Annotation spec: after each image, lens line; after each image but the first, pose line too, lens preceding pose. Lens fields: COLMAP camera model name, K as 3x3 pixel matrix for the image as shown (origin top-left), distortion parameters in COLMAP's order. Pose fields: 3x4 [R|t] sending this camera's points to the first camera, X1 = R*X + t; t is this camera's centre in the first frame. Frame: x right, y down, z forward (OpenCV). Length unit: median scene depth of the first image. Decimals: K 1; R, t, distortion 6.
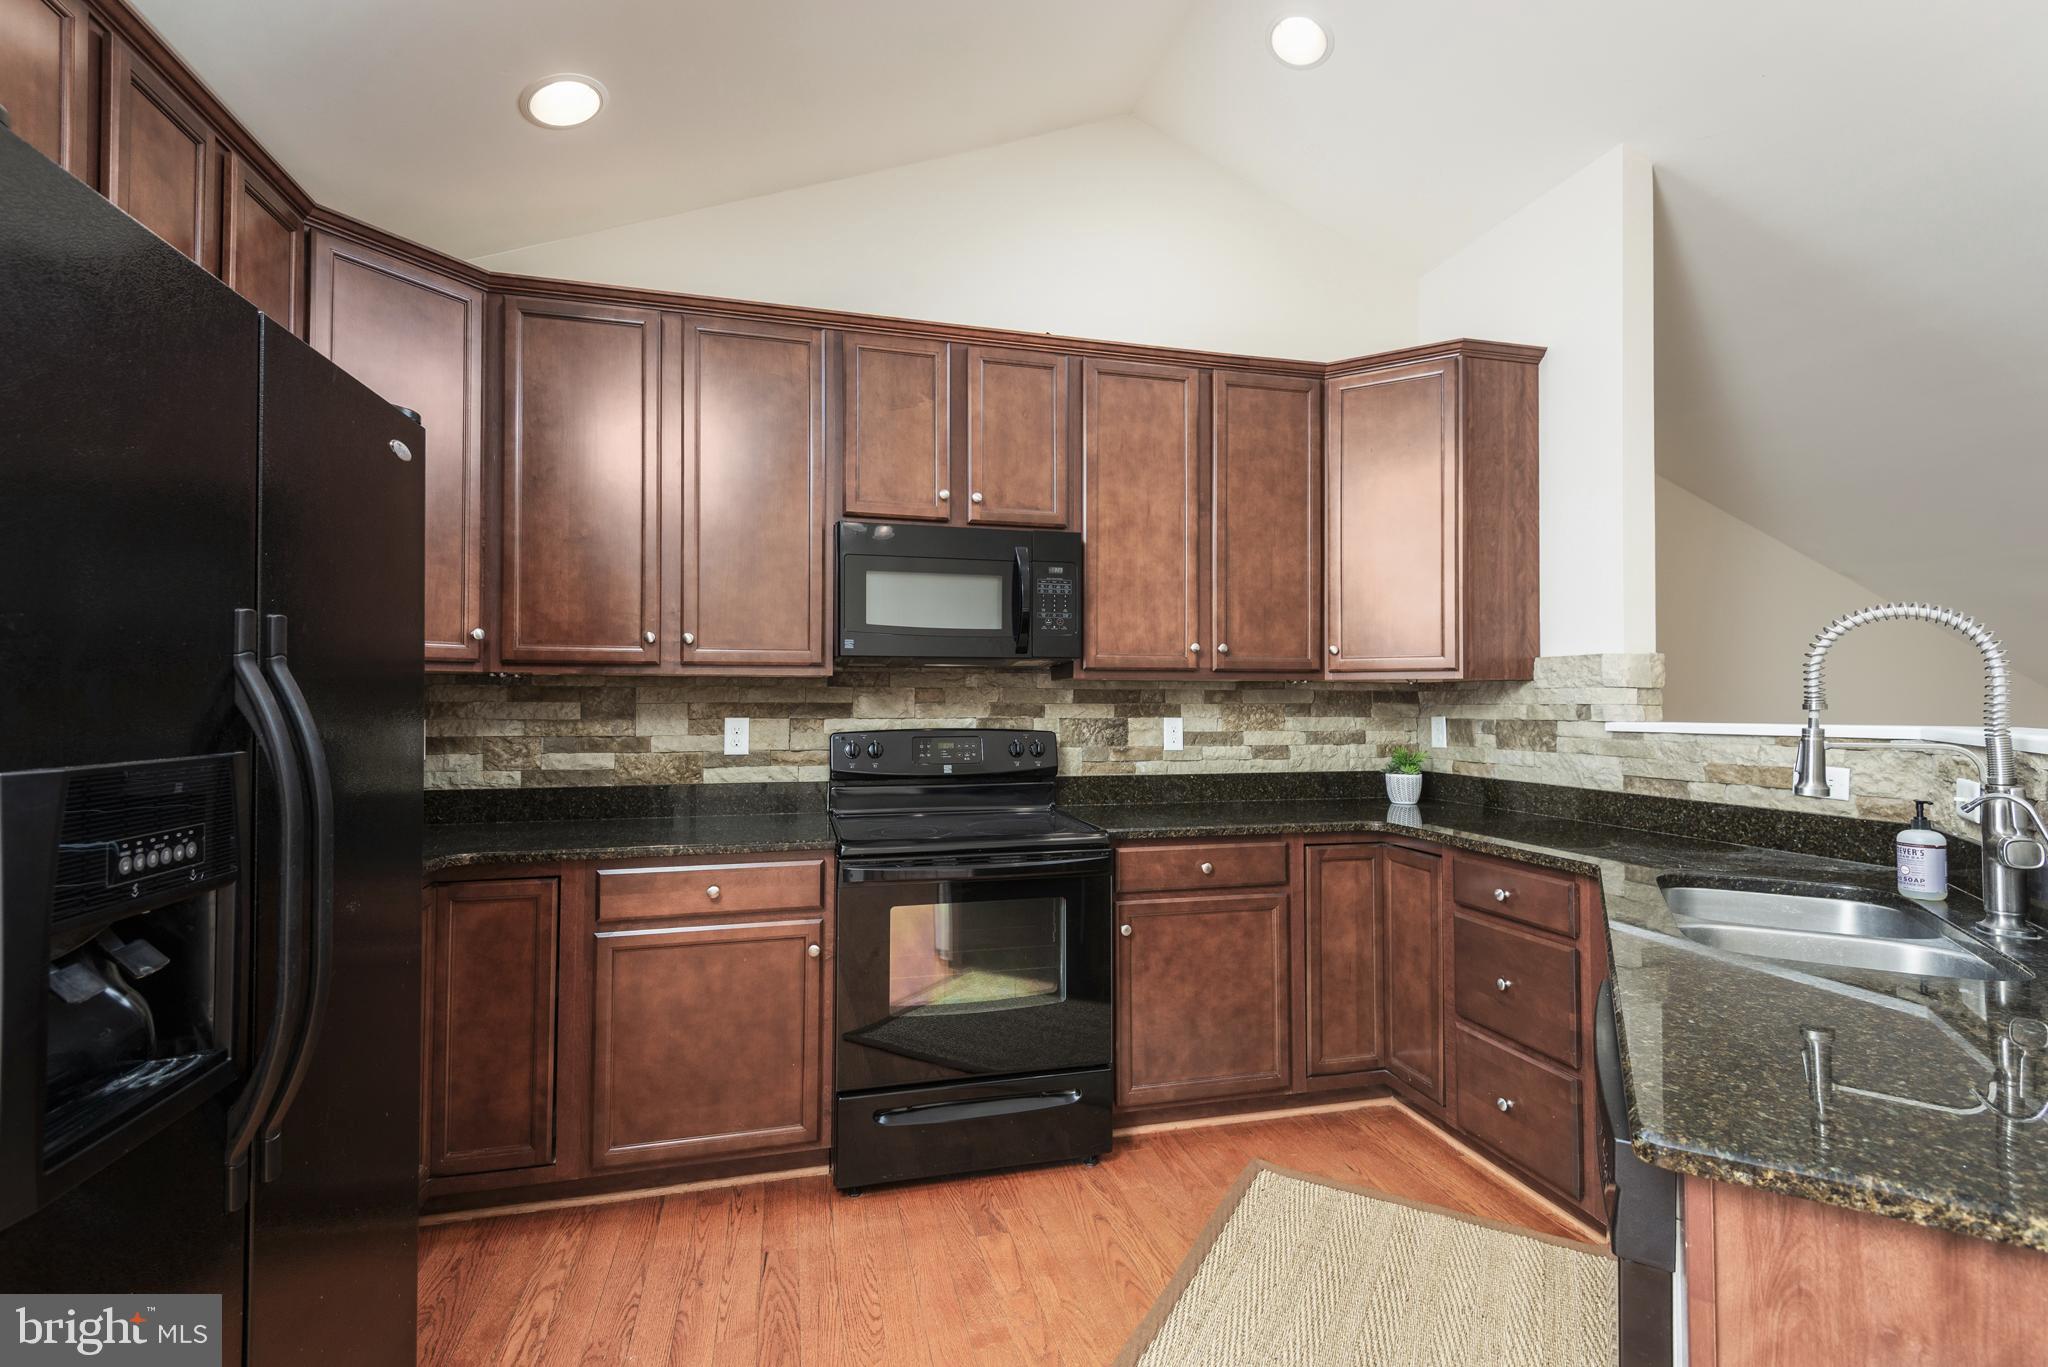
lens RADIAL K [[916.0, 0, 1020.9], [0, 916.0, 688.1], [0, 0, 1]] dist [0.002929, -0.000011]
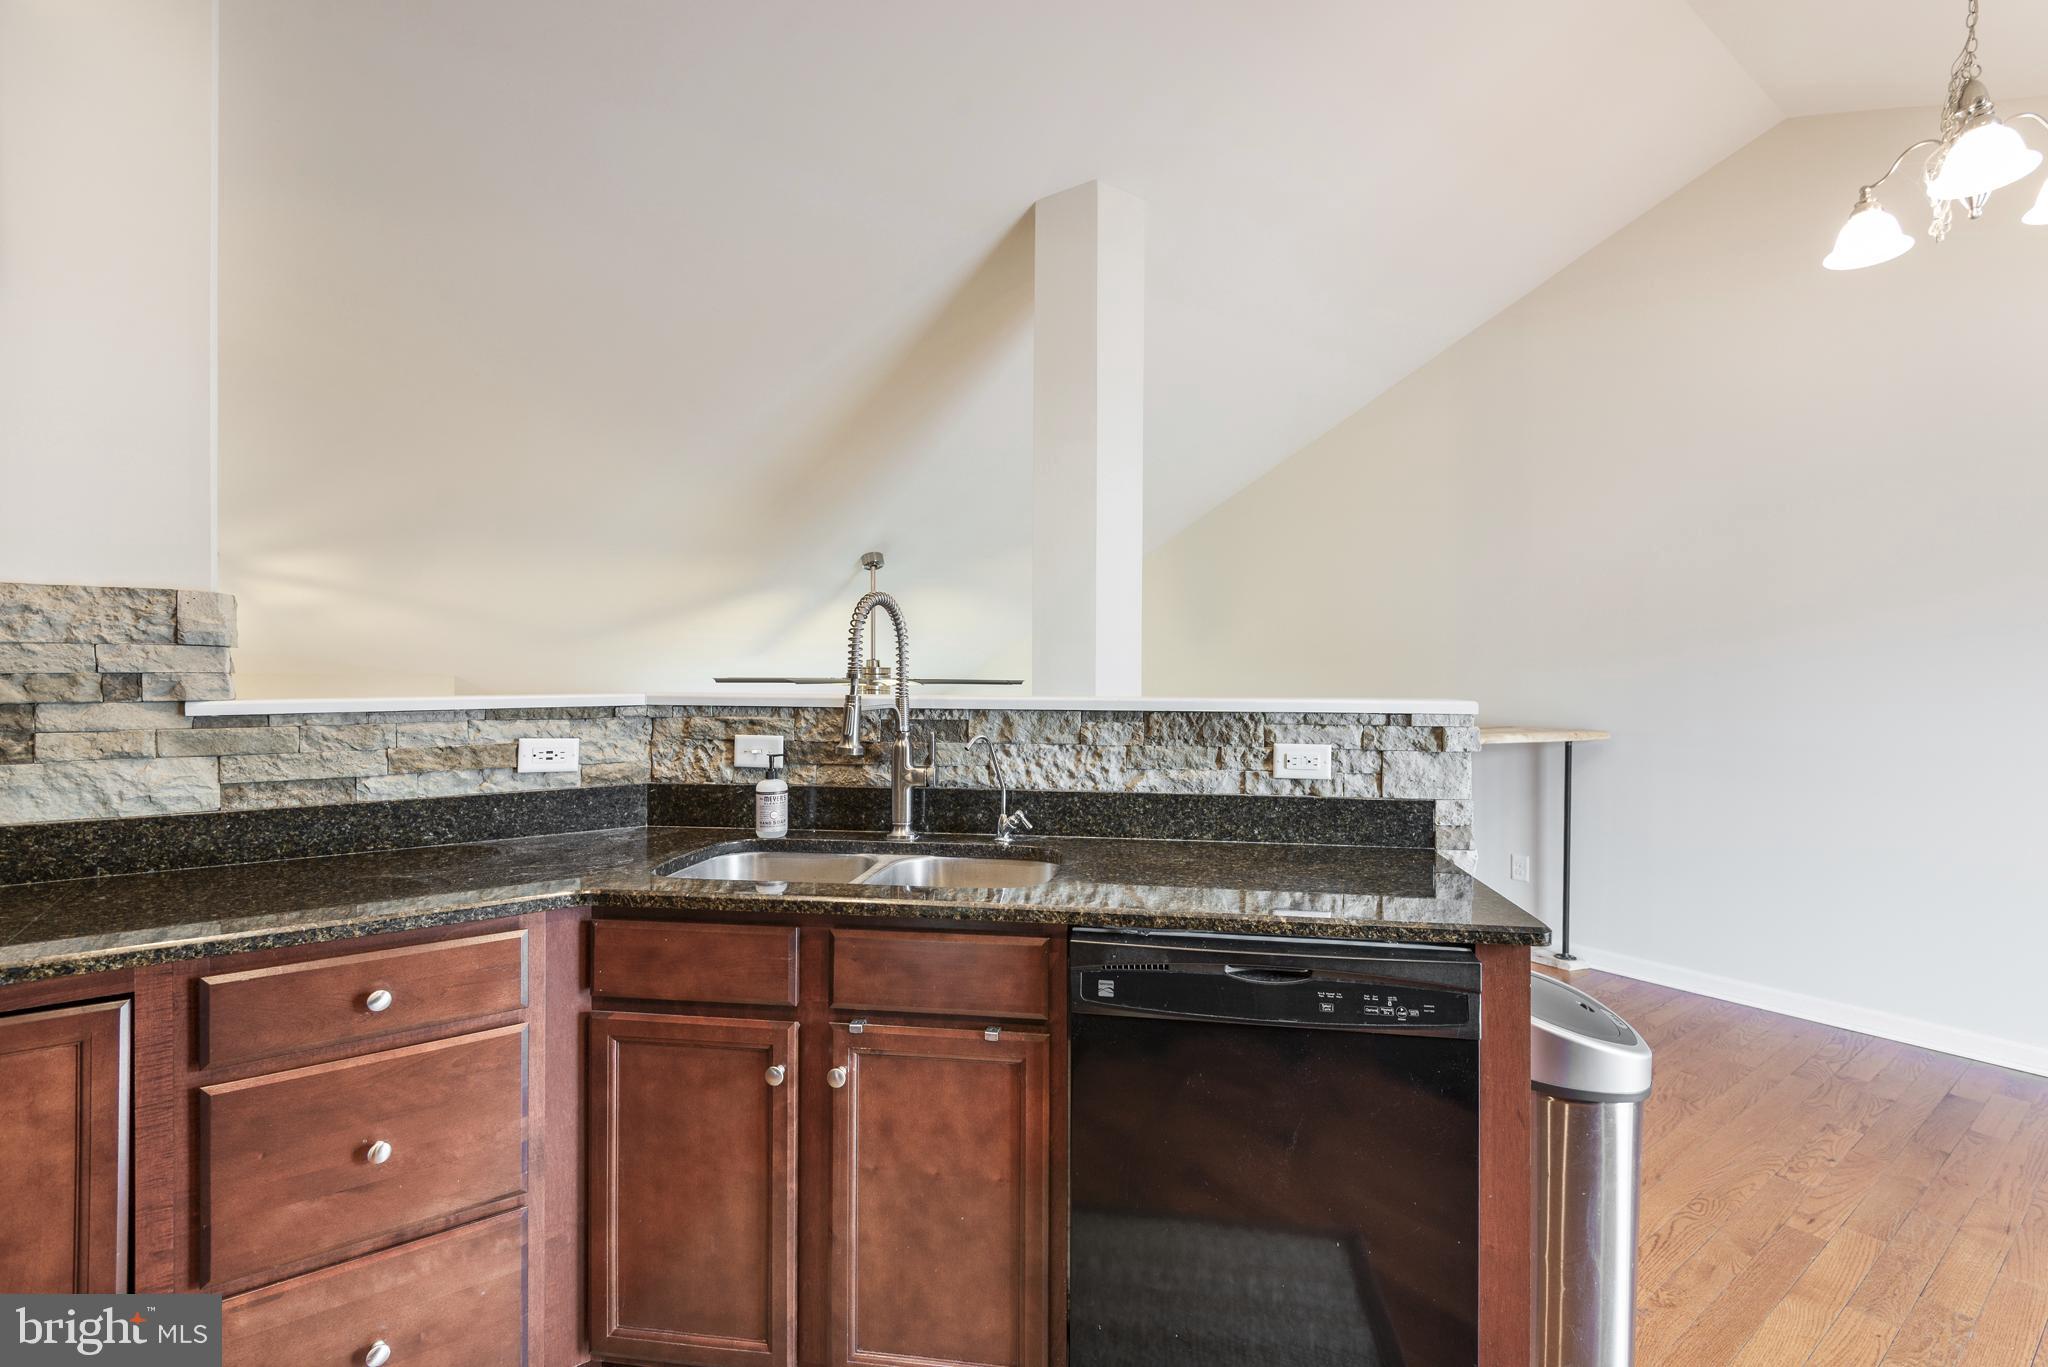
lens RADIAL K [[916.0, 0, 1020.9], [0, 916.0, 688.1], [0, 0, 1]] dist [0.002929, -0.000011]
pose [[-0.391847, -0.016718, 0.919878, -0.137812], [-0.017842, 0.999785, 0.010570, 0.010412], [-0.919857, -0.012271, -0.392061, 0.689178]]
